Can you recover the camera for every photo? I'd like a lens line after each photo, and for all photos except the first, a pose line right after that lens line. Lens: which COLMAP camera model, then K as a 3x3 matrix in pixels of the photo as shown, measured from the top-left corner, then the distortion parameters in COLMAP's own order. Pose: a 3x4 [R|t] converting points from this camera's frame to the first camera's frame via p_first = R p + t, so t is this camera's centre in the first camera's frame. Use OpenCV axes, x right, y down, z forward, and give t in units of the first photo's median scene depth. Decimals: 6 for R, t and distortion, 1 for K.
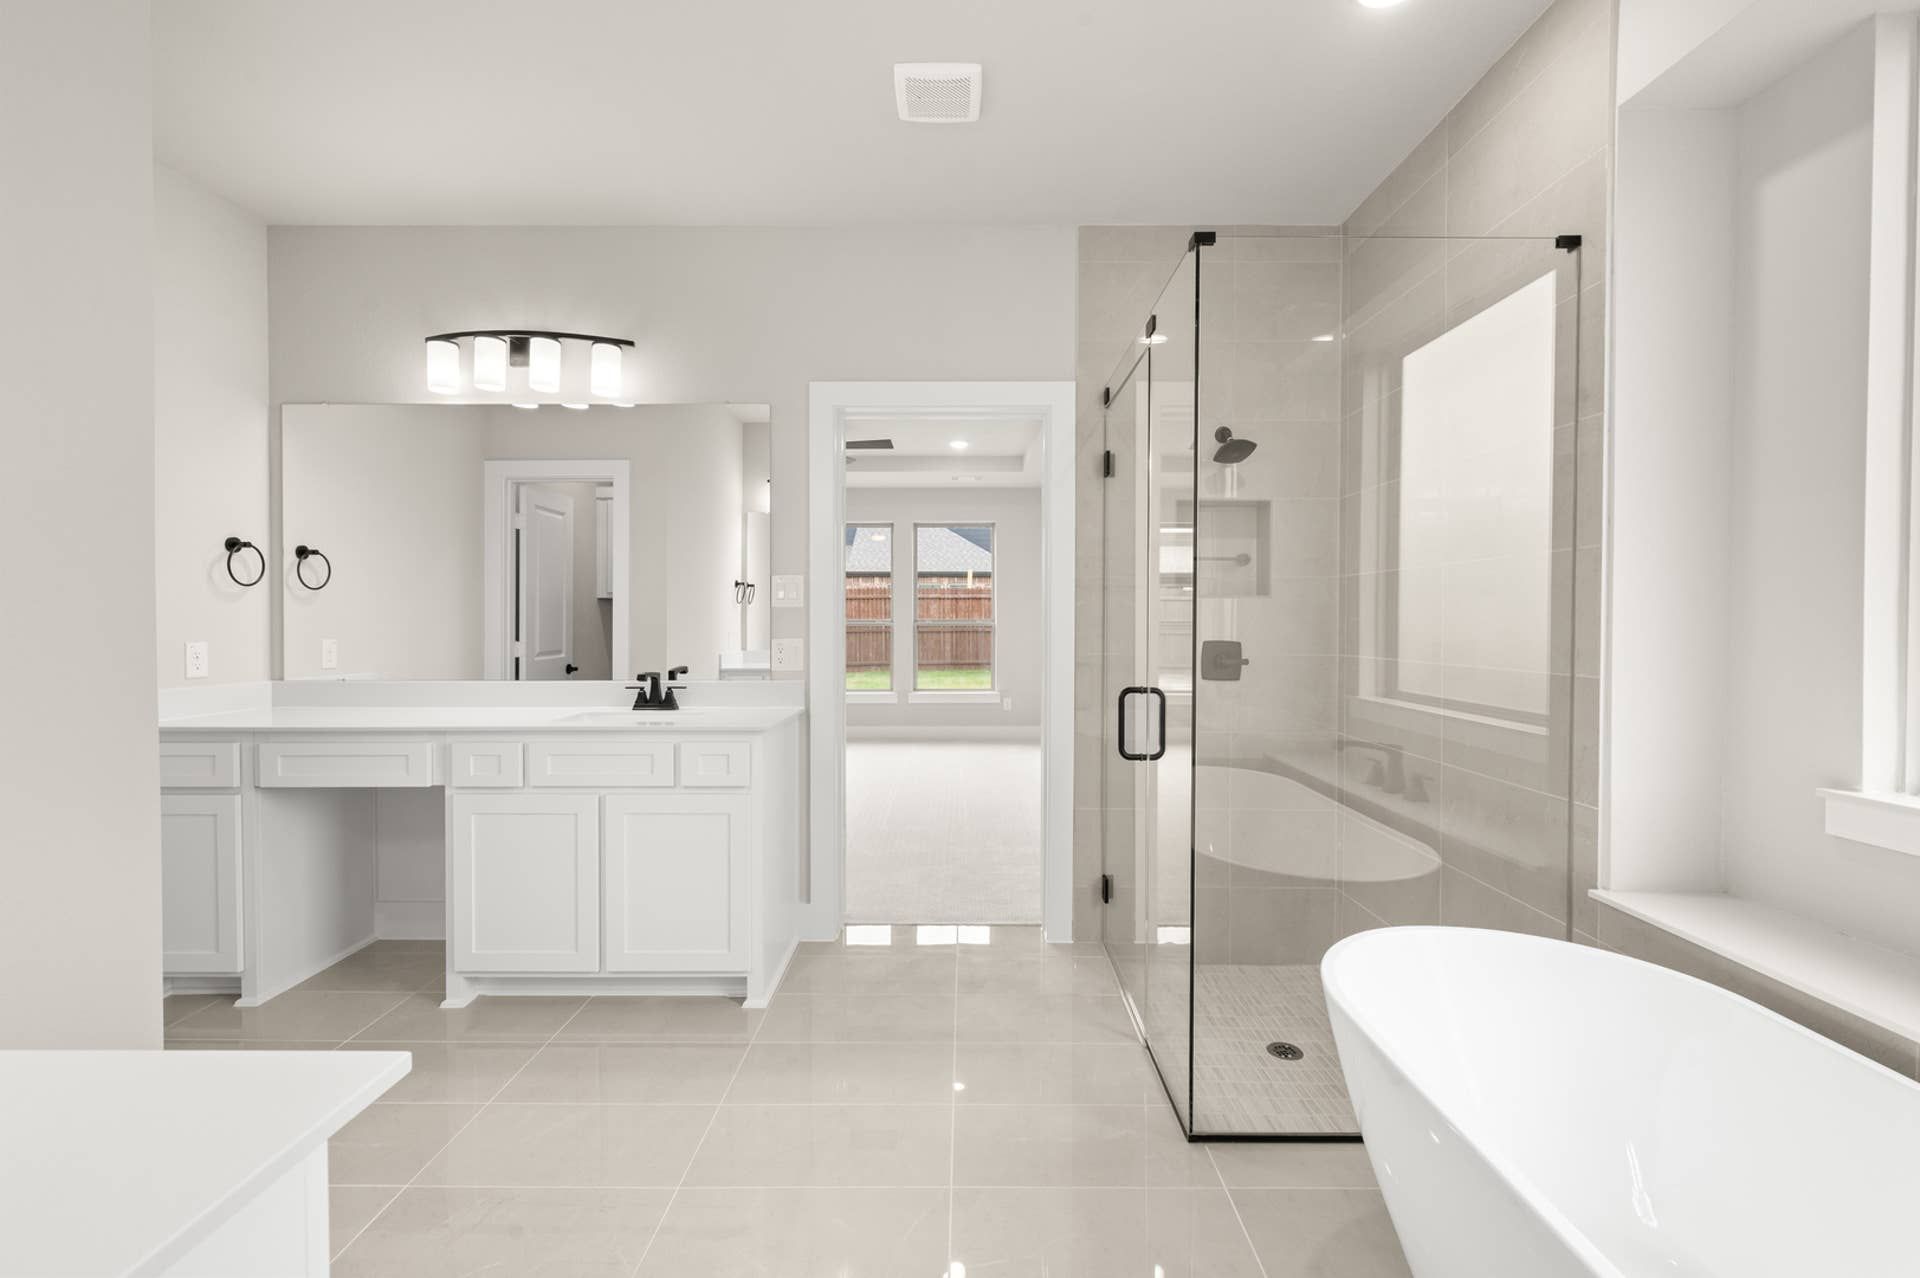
lens RADIAL K [[759.4, 0, 955.0], [0, 759.4, 620.4], [0, 0, 1]] dist [0.001539, 0.000013]
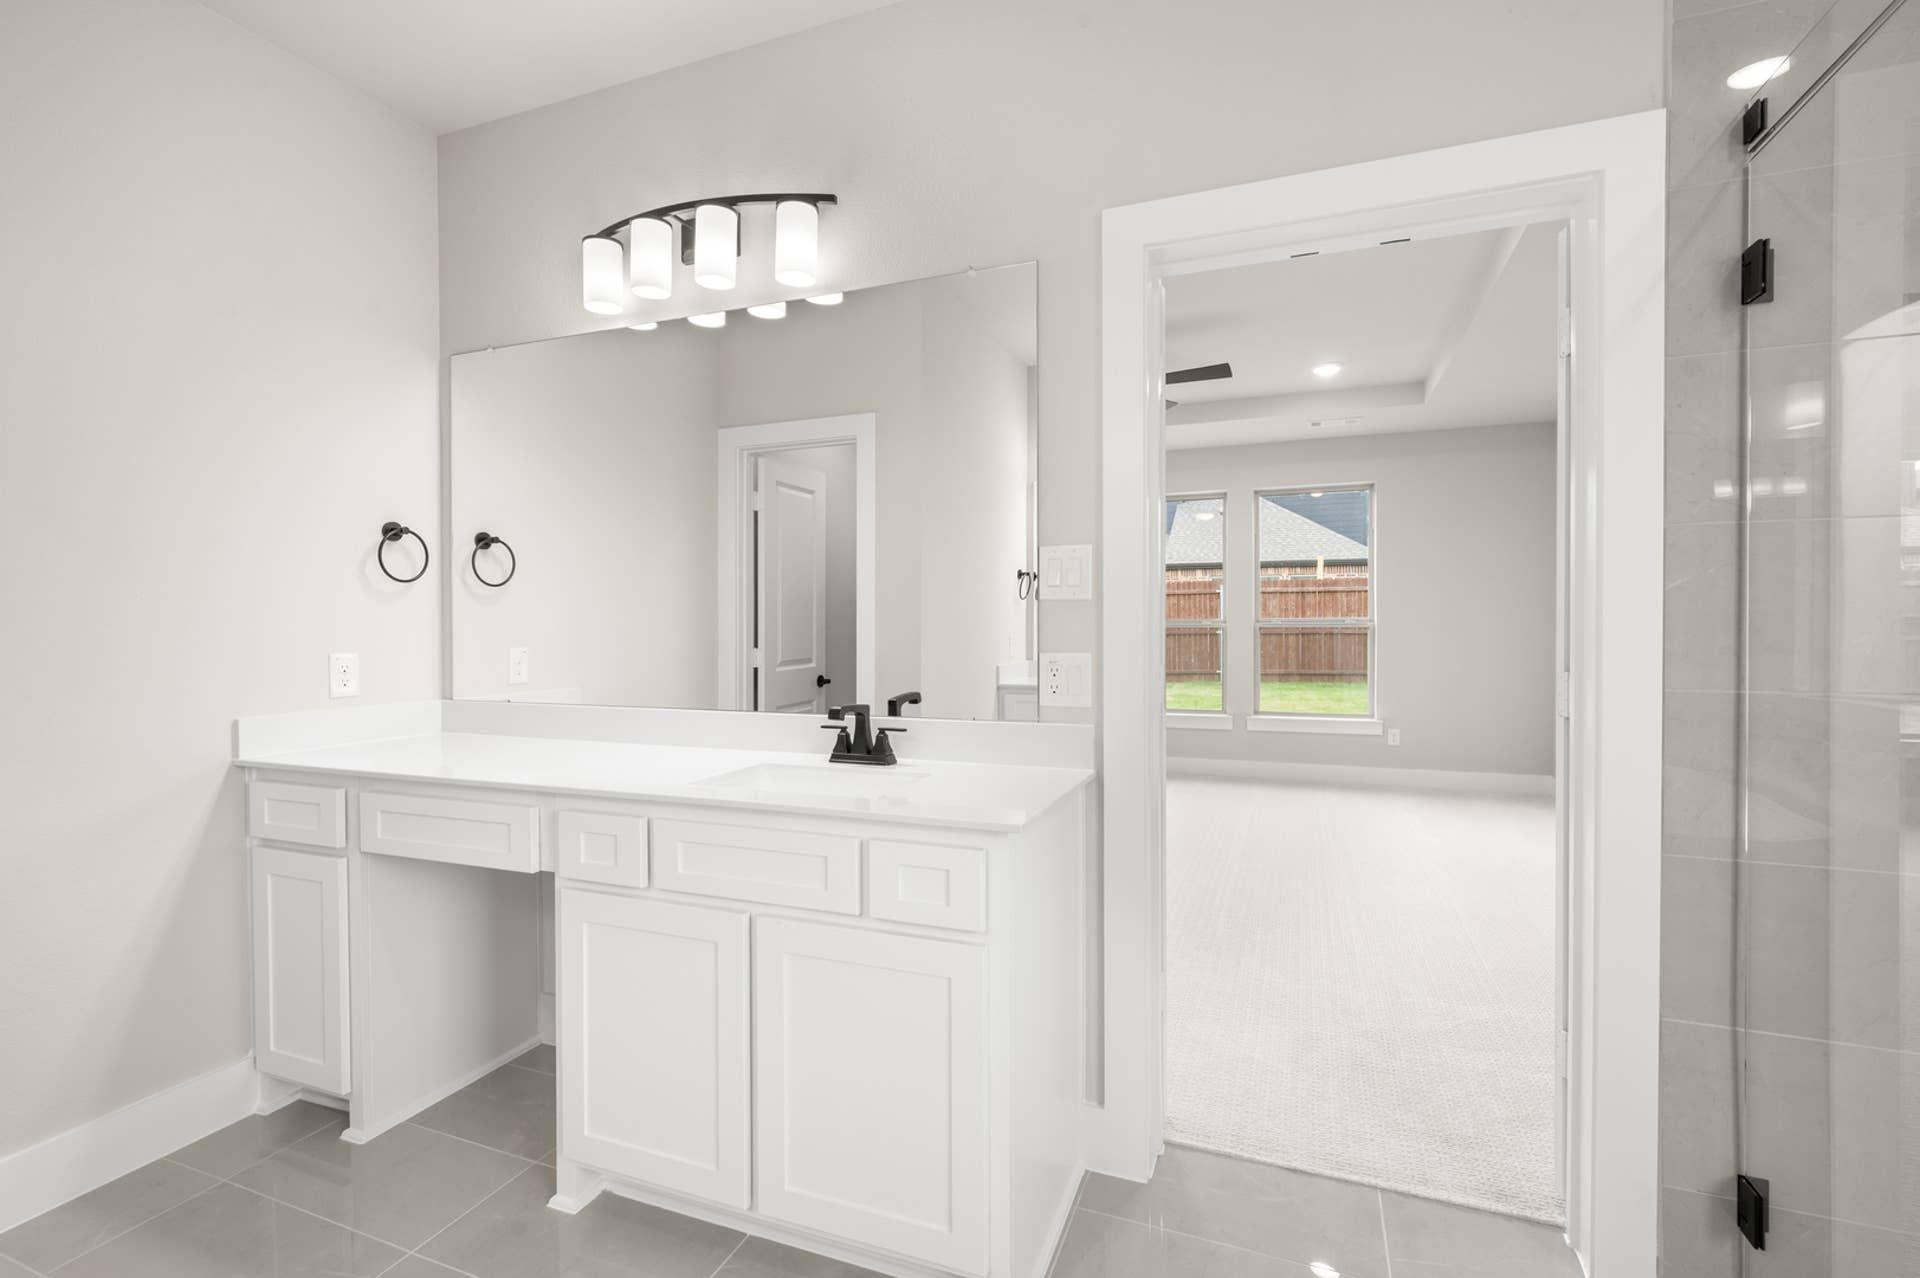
lens RADIAL K [[871.9, 0, 960.0], [0, 871.9, 639.0], [0, 0, 1]] dist [0.002944, 0.000314]
pose [[0.932083, 0.003076, -0.362231, -0.047545], [0.004633, 0.999781, 0.020412, -0.000950], [0.362214, -0.020704, 0.931865, 0.311803]]
